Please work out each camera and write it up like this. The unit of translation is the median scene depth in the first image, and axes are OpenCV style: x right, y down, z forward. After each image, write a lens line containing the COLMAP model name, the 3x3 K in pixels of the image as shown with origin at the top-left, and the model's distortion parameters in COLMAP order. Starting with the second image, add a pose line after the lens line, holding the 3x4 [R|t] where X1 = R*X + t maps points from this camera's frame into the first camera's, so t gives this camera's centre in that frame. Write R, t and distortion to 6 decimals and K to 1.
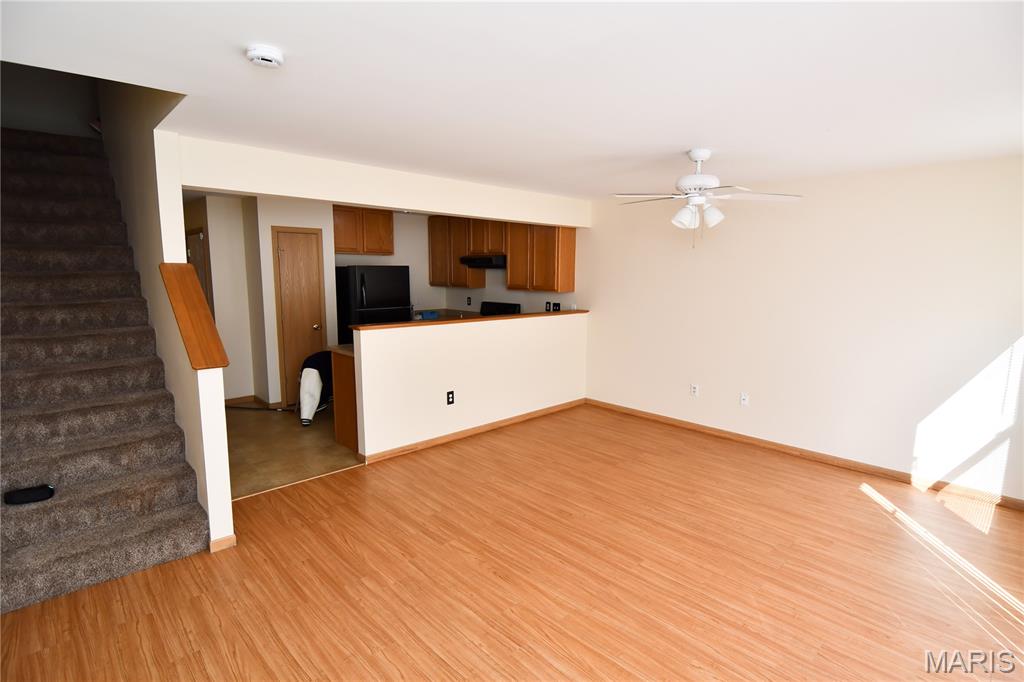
lens RADIAL K [[506.3, 0, 511.3], [0, 506.3, 344.2], [0, 0, 1]] dist [-0.014516, -0.005354]
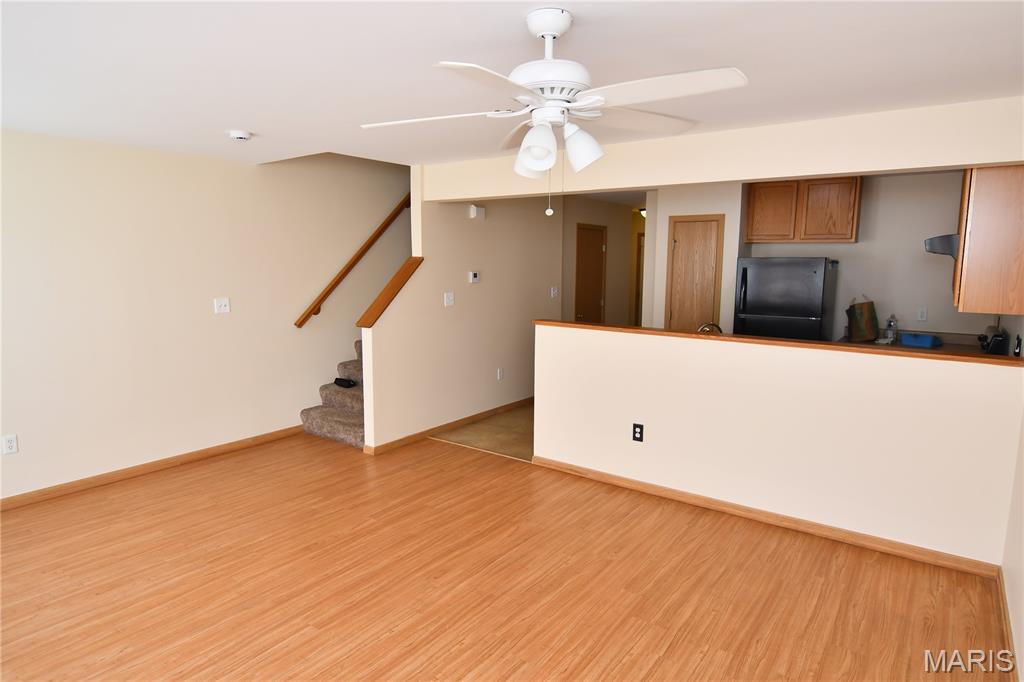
lens RADIAL K [[595.6, 0, 516.0], [0, 595.6, 346.5], [0, 0, 1]] dist [-0.007110, -0.007168]
pose [[0.172413, 0.134267, -0.975831, 0.761403], [-0.147894, 0.982965, 0.109119, -0.097889], [0.973859, 0.125506, 0.189333, 0.705829]]
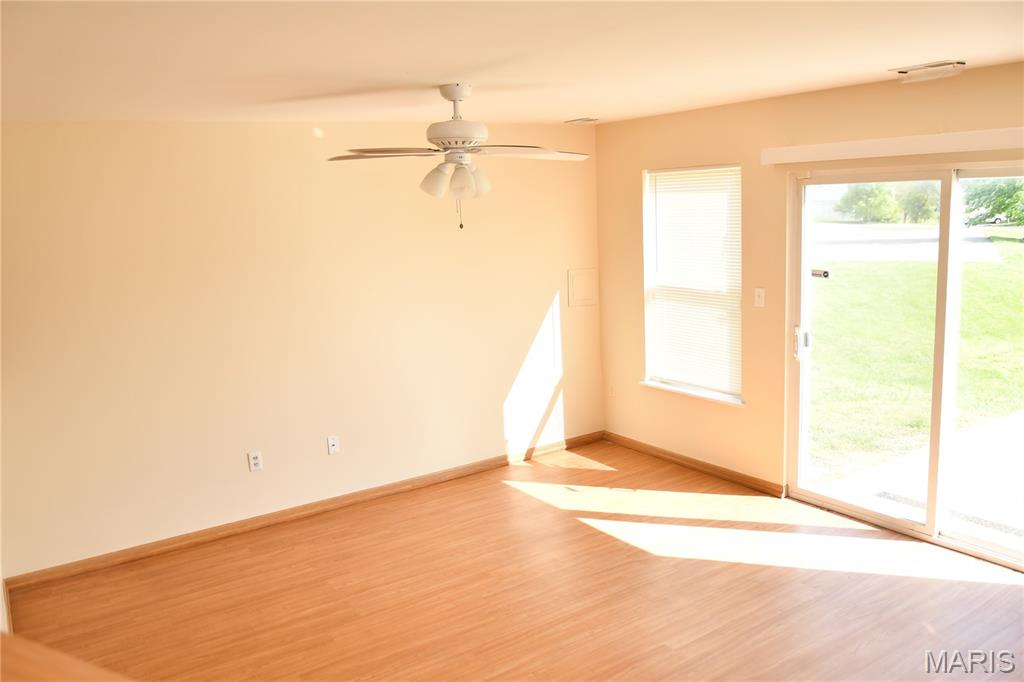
lens RADIAL K [[815.3, 0, 508.7], [0, 815.3, 347.4], [0, 0, 1]] dist [-0.052168, 0.007853]
pose [[0.172737, -0.194349, 0.965604, -0.566115], [0.192535, 0.968091, 0.160407, -0.158653], [-0.965967, 0.158204, 0.204644, 0.599338]]
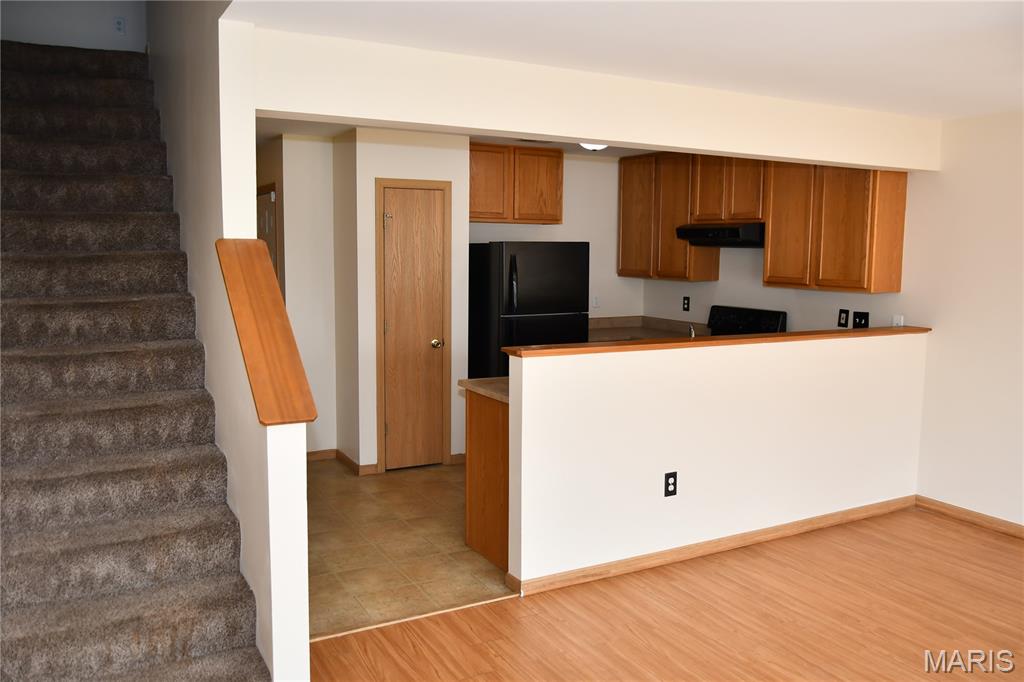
lens RADIAL K [[815.3, 0, 490.8], [0, 815.3, 343.6], [0, 0, 1]] dist [-0.052168, 0.007853]
pose [[0.962634, 0.031970, -0.268913, -0.084339], [-0.039581, 0.998953, -0.022927, -0.019311], [0.267898, 0.032714, 0.962892, 0.111324]]
